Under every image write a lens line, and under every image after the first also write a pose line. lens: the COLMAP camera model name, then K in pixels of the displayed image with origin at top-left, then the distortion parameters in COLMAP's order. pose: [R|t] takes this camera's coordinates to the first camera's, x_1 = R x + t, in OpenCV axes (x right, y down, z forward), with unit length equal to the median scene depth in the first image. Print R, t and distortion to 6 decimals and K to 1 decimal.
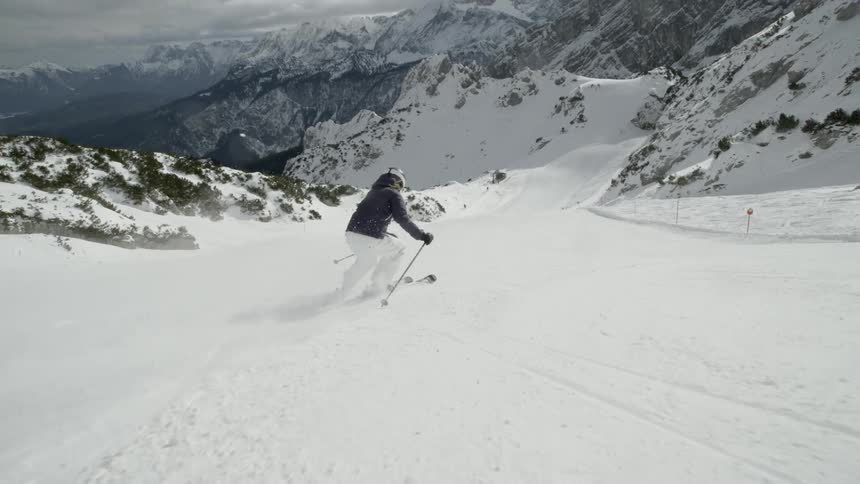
lens RADIAL K [[579.3, 0, 428.5], [0, 579.3, 241.7], [0, 0, 1]] dist [-0.123812, 0.117925]
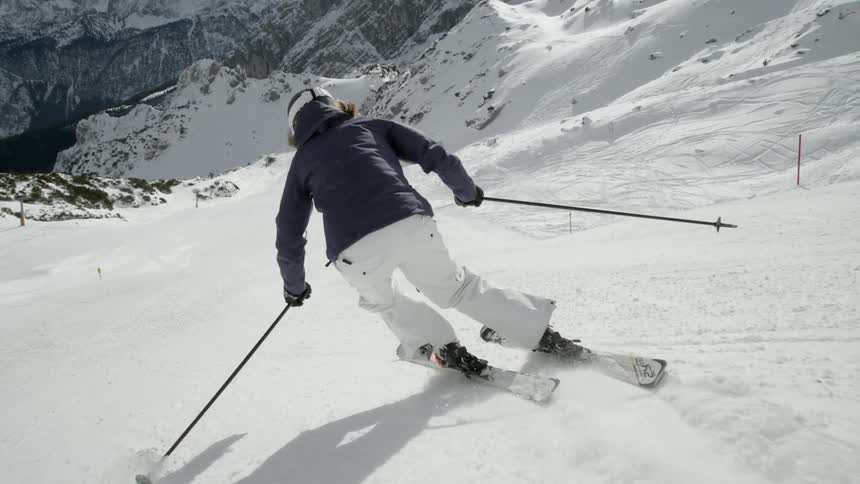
lens RADIAL K [[579.3, 0, 431.0], [0, 579.3, 240.2], [0, 0, 1]] dist [-0.123812, 0.117925]
pose [[0.919565, -0.138817, 0.367601, -0.041729], [0.114946, 0.989627, 0.086172, 0.005877], [-0.375750, -0.036986, 0.925983, -0.324475]]
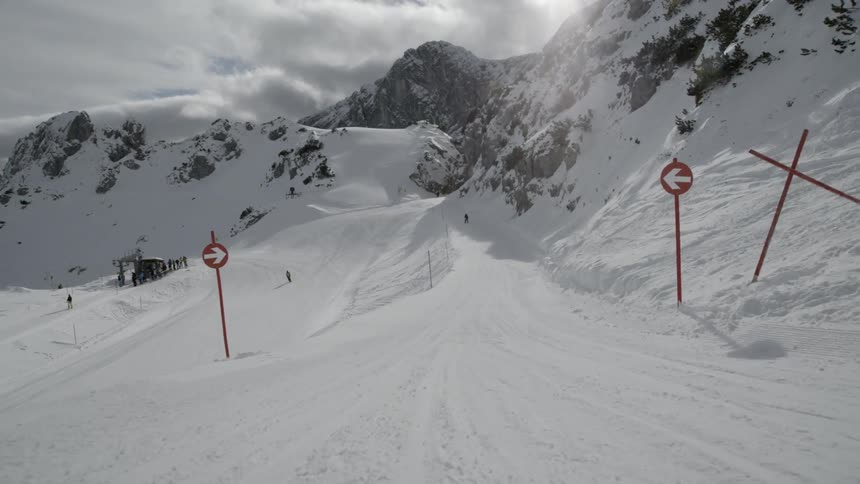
lens RADIAL K [[579.3, 0, 433.6], [0, 579.3, 240.5], [0, 0, 1]] dist [-0.123812, 0.117925]
pose [[0.879026, -0.026272, 0.476049, 0.073823], [0.146505, 0.965056, -0.217264, -0.015138], [-0.453706, 0.260724, 0.852158, 0.383348]]
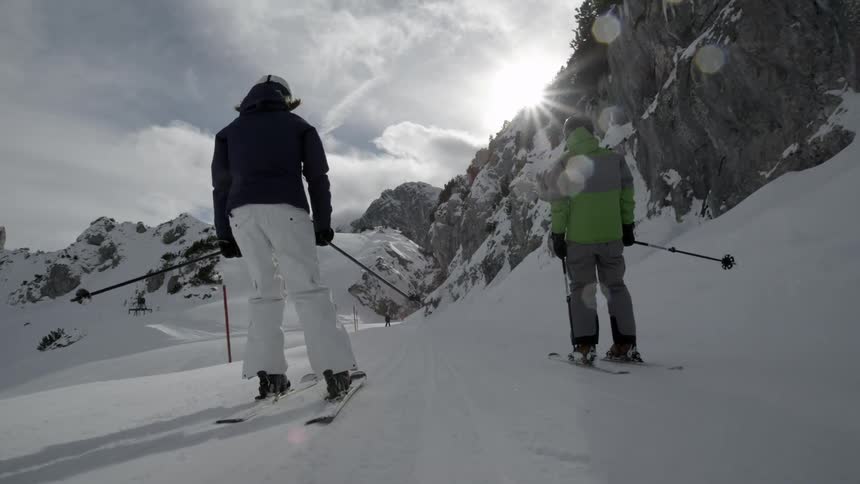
lens RADIAL K [[579.3, 0, 432.4], [0, 579.3, 242.2], [0, 0, 1]] dist [-0.123812, 0.117925]
pose [[0.863689, 0.100861, 0.493830, 0.163732], [0.154266, 0.879854, -0.449509, -0.049167], [-0.479837, 0.464418, 0.744361, 0.517211]]
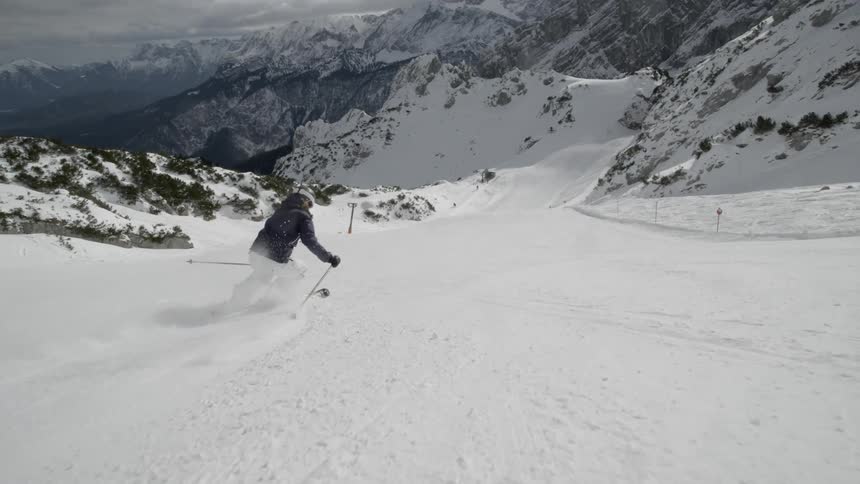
lens RADIAL K [[579.3, 0, 428.9], [0, 579.3, 240.4], [0, 0, 1]] dist [-0.123812, 0.117925]
pose [[0.999826, -0.002840, 0.018443, -0.000402], [0.002841, 0.999996, 0.000007, 0.000037], [-0.018443, 0.000045, 0.999830, -0.006080]]
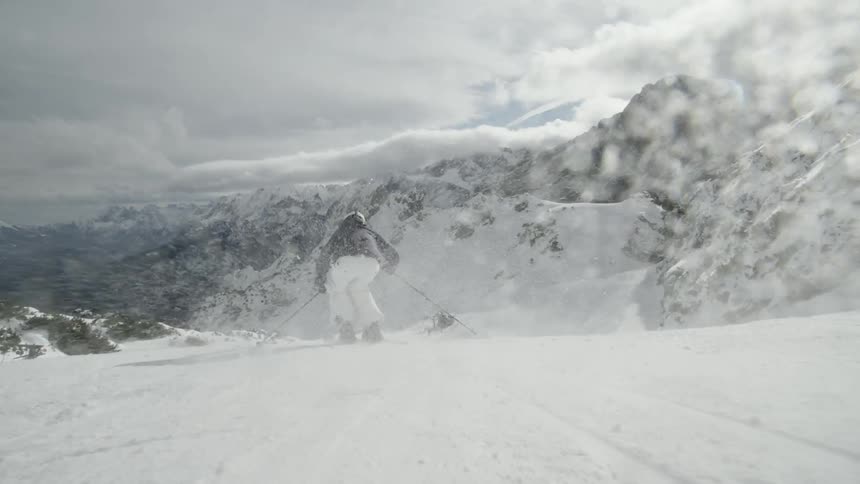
lens RADIAL K [[579.3, 0, 430.5], [0, 579.3, 241.2], [0, 0, 1]] dist [-0.123812, 0.117925]
pose [[0.996032, 0.019178, 0.086910, 0.032358], [0.006106, 0.959483, -0.281699, -0.010629], [-0.088791, 0.281112, 0.955559, 0.230162]]
